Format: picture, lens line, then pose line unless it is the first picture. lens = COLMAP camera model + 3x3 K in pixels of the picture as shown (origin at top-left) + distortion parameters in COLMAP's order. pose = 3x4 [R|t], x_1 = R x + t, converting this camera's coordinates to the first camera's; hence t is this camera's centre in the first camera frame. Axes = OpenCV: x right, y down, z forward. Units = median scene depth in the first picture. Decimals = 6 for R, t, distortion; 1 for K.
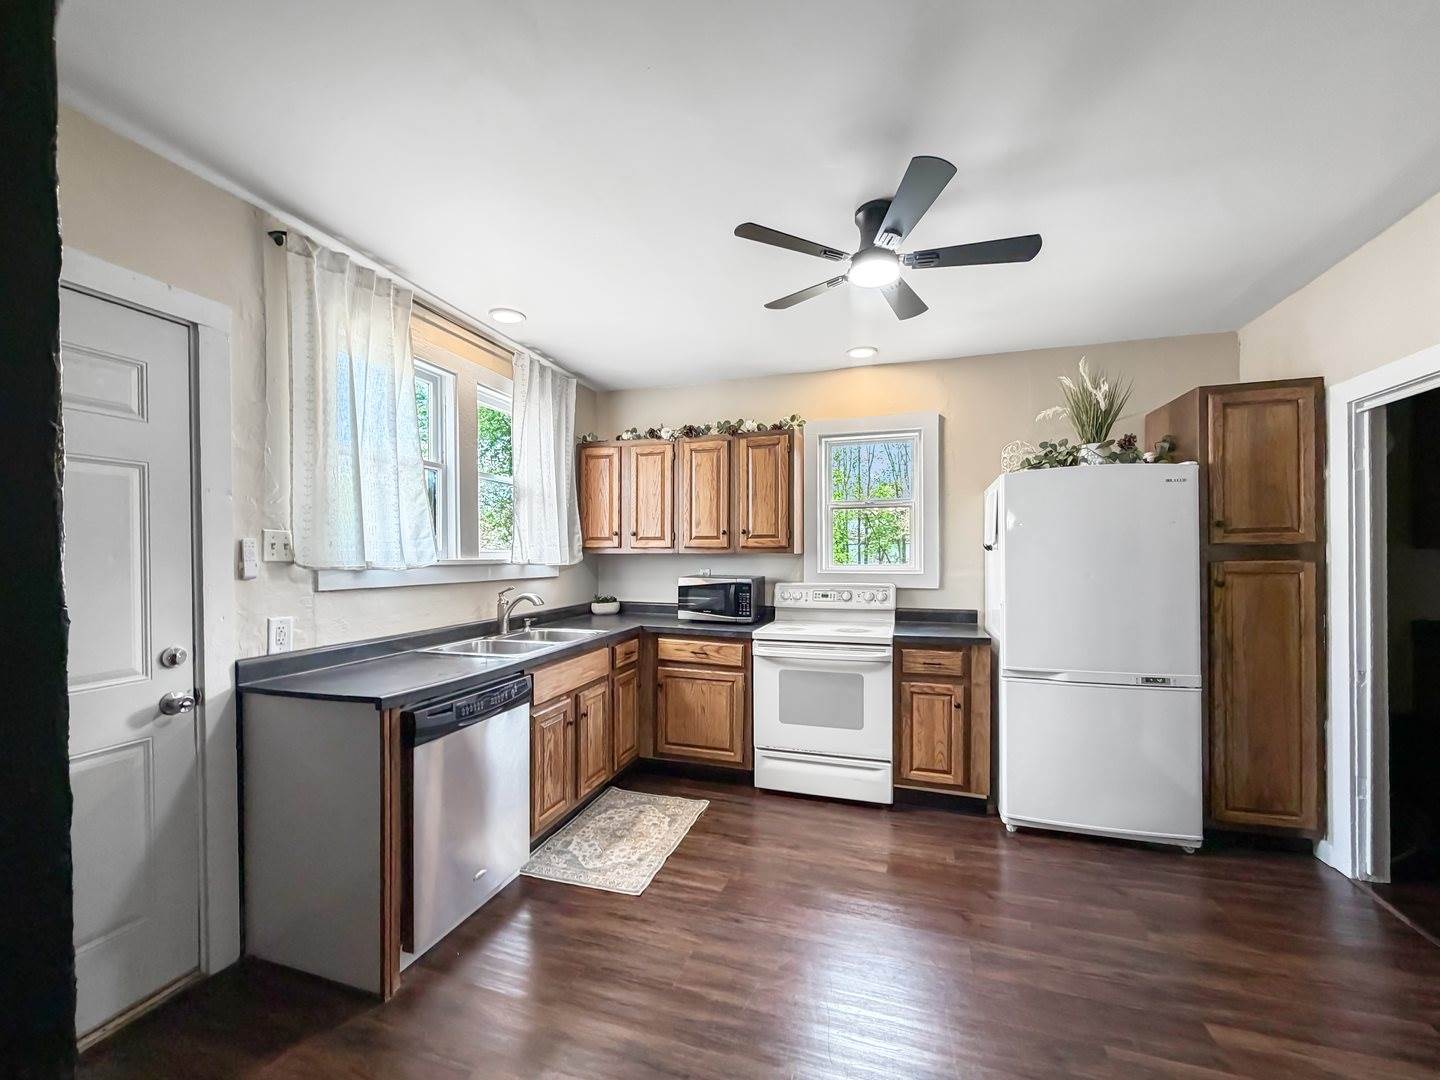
lens RADIAL K [[586.2, 0, 708.9], [0, 586.2, 549.8], [0, 0, 1]] dist [0.001737, -0.000410]
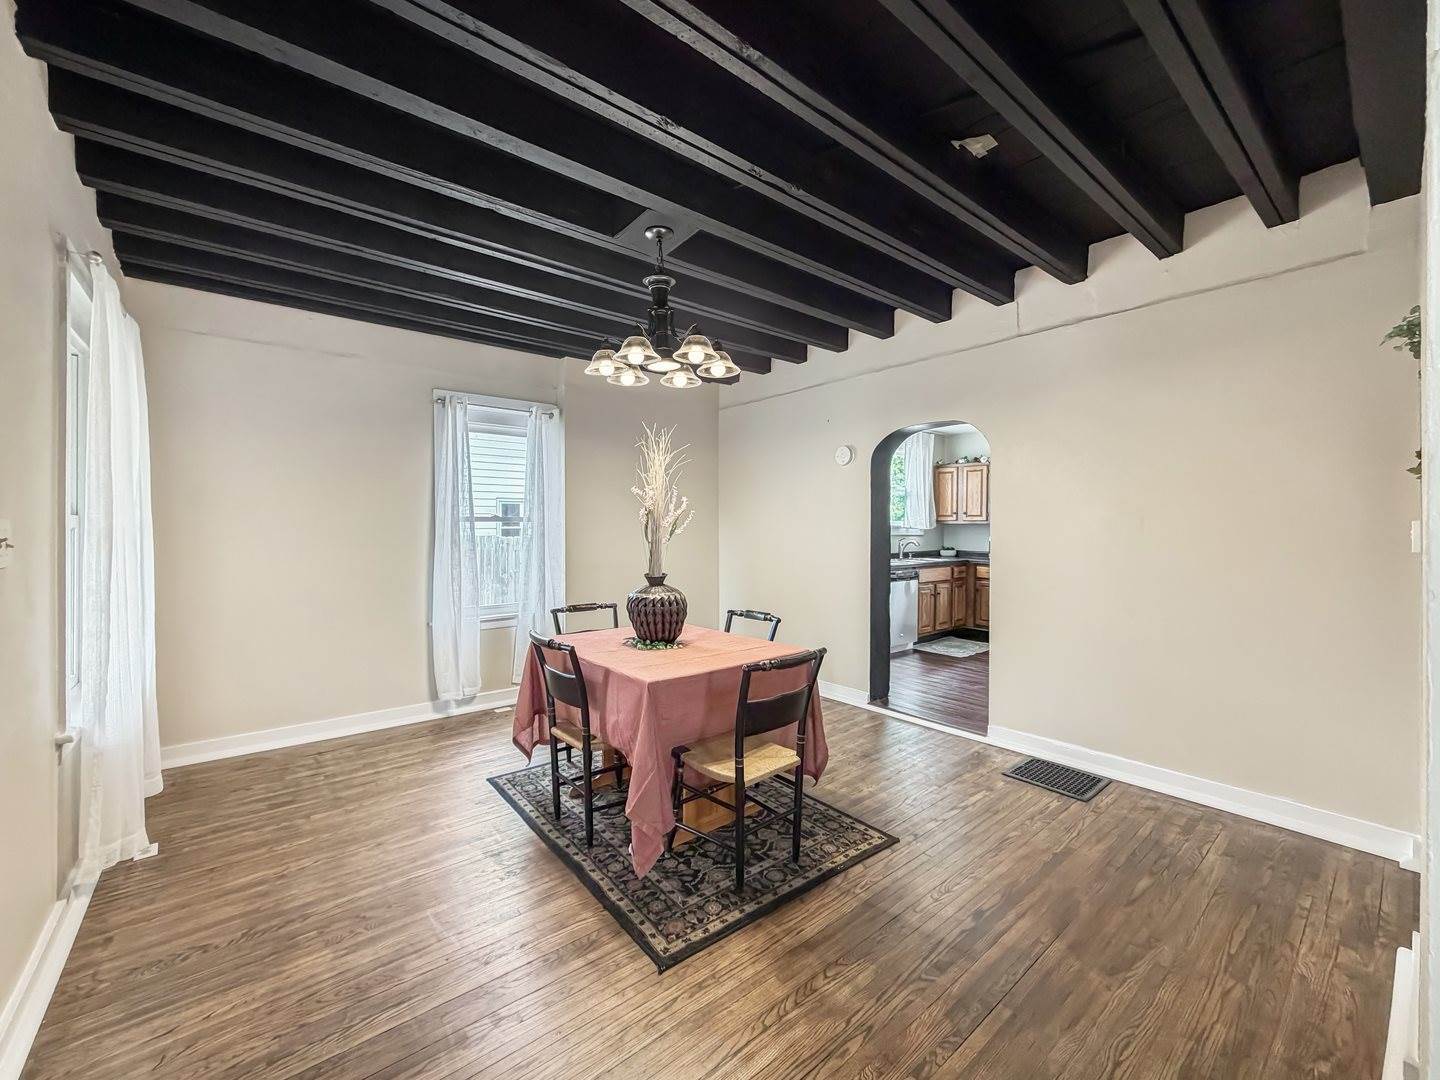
lens RADIAL K [[586.2, 0, 708.0], [0, 586.2, 521.5], [0, 0, 1]] dist [0.001737, -0.000410]
pose [[0.849836, 0.010803, -0.526937, 0.209812], [-0.011483, 0.999932, 0.001982, 0.005876], [0.526922, 0.004366, 0.849902, -1.328329]]
